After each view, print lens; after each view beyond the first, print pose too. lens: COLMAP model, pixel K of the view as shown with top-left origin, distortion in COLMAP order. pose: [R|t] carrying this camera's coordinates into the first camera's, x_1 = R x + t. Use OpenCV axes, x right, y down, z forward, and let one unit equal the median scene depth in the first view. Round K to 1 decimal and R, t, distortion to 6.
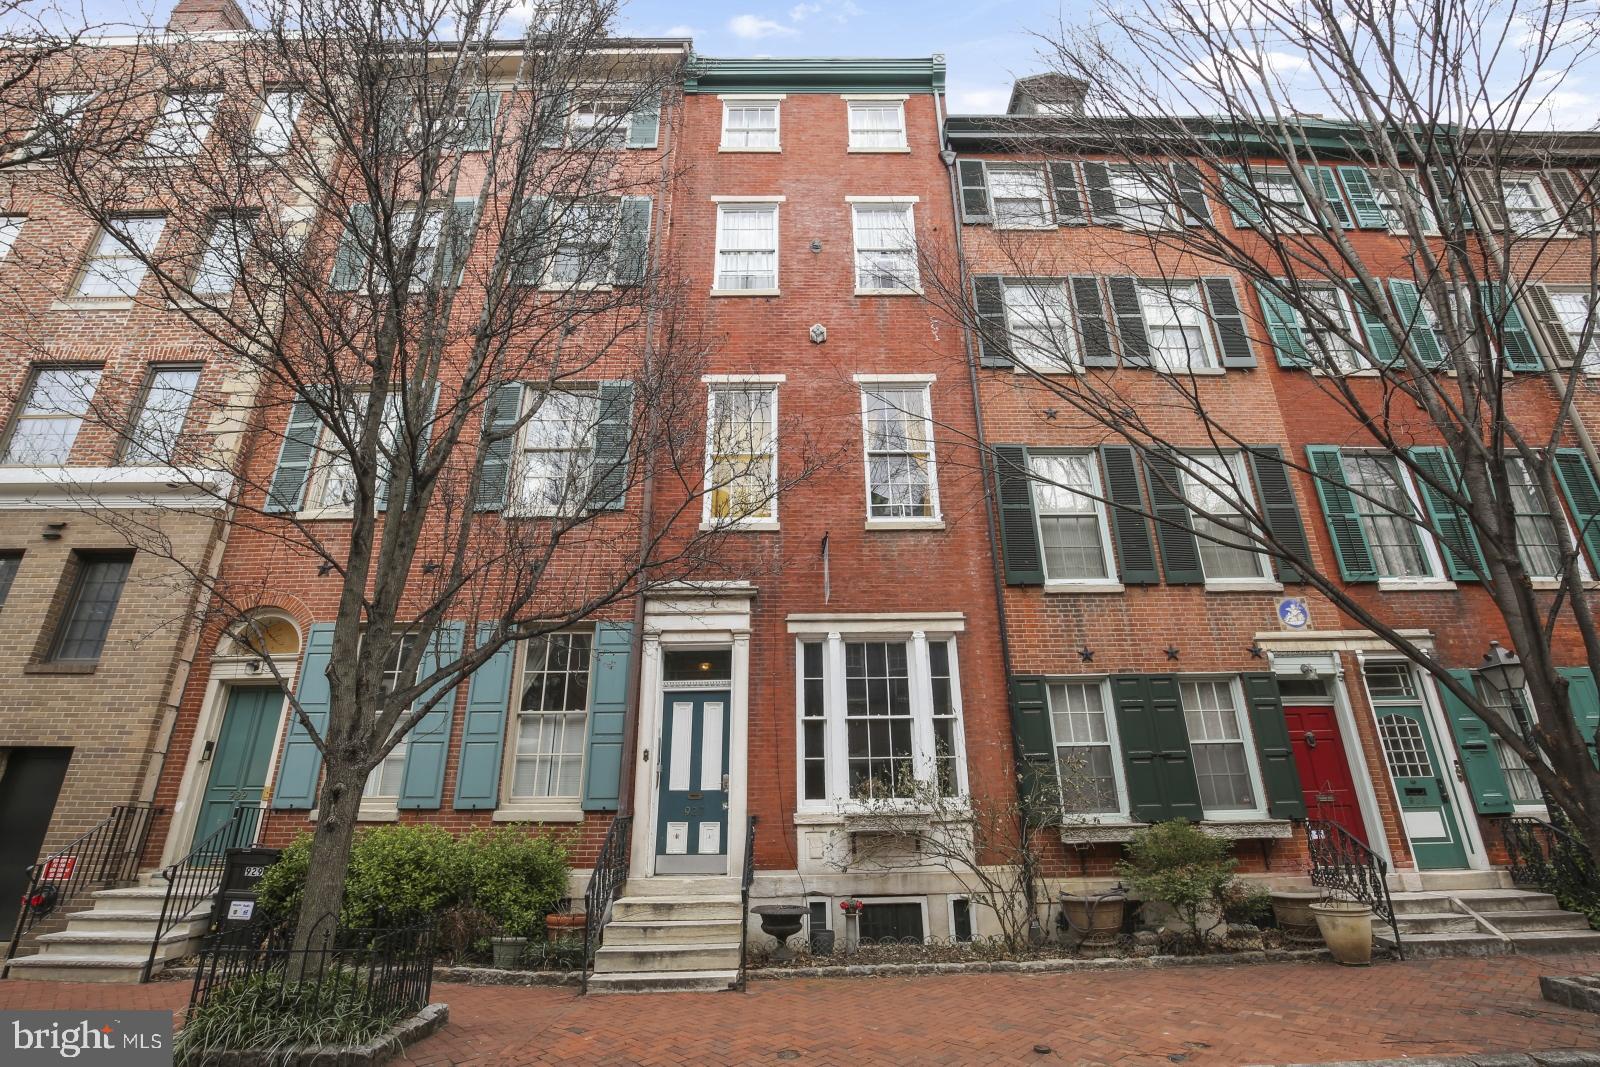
lens RADIAL K [[748.6, 0, 800.0], [0, 748.6, 533.5], [0, 0, 1]] dist [-0.028921, 0.007865]
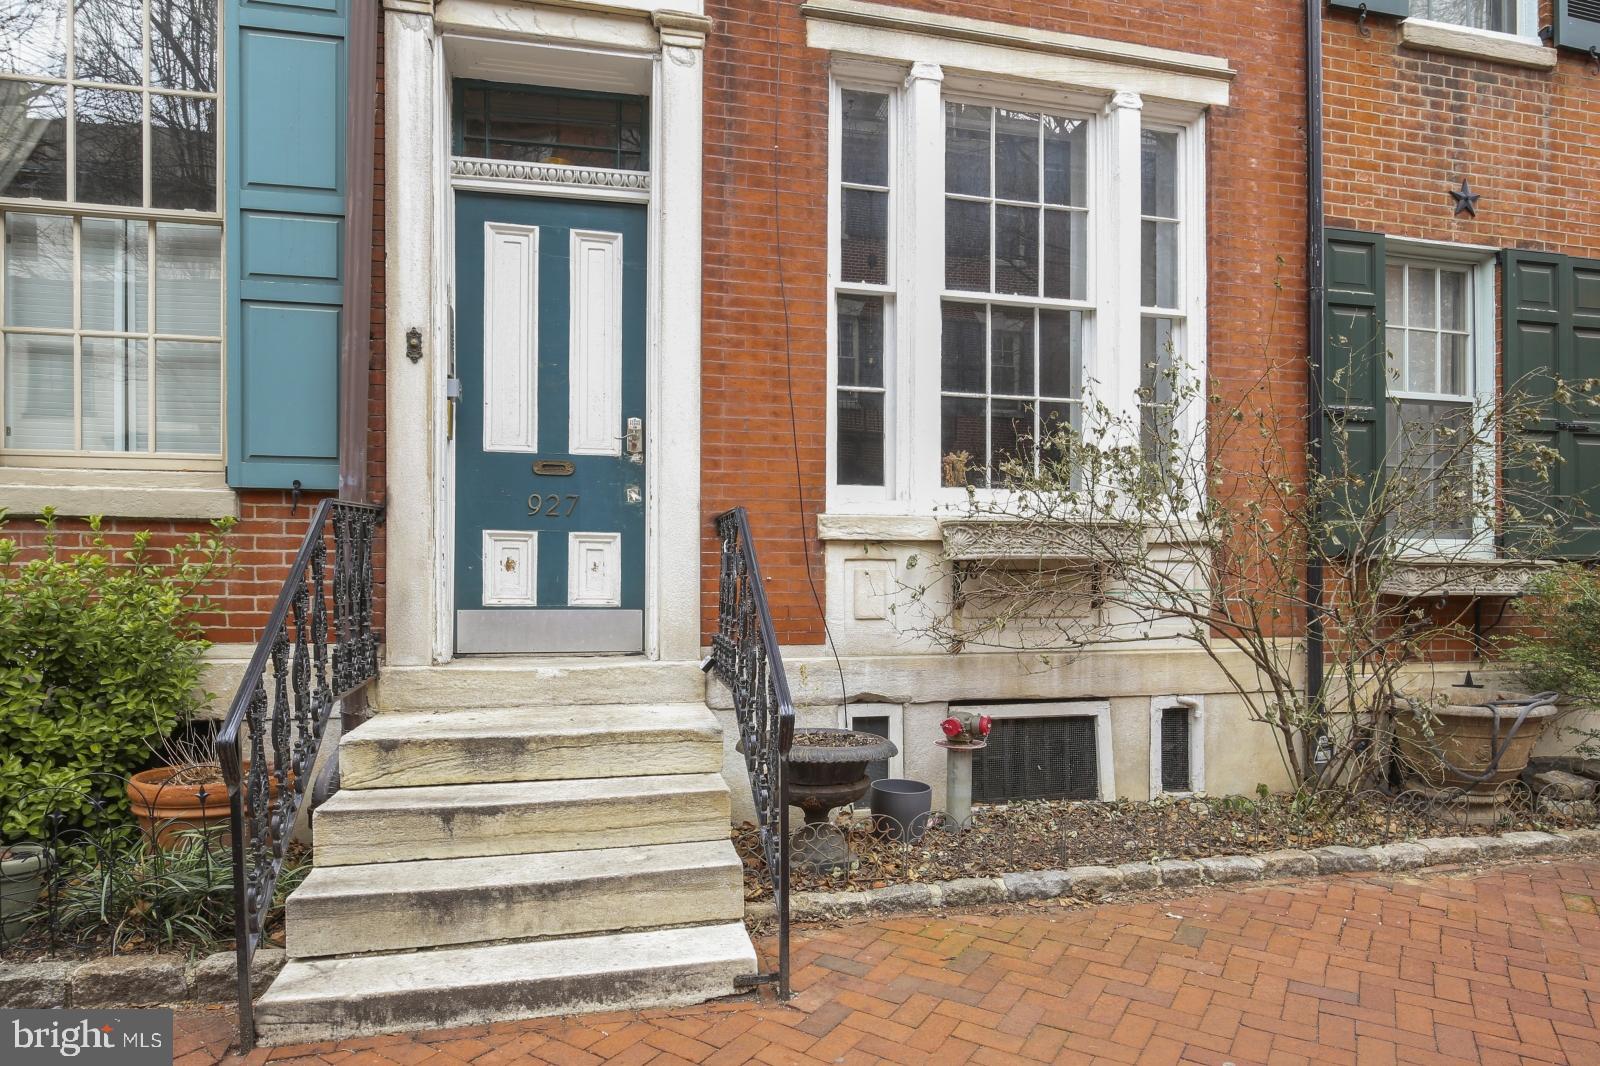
lens RADIAL K [[928.1, 0, 797.2], [0, 928.1, 593.0], [0, 0, 1]] dist [-0.018081, -0.000603]
pose [[0.977811, 0.013061, 0.209082, -0.122948], [-0.091461, 0.924527, 0.369980, 0.234278], [-0.188469, -0.380894, 0.905207, 0.543351]]
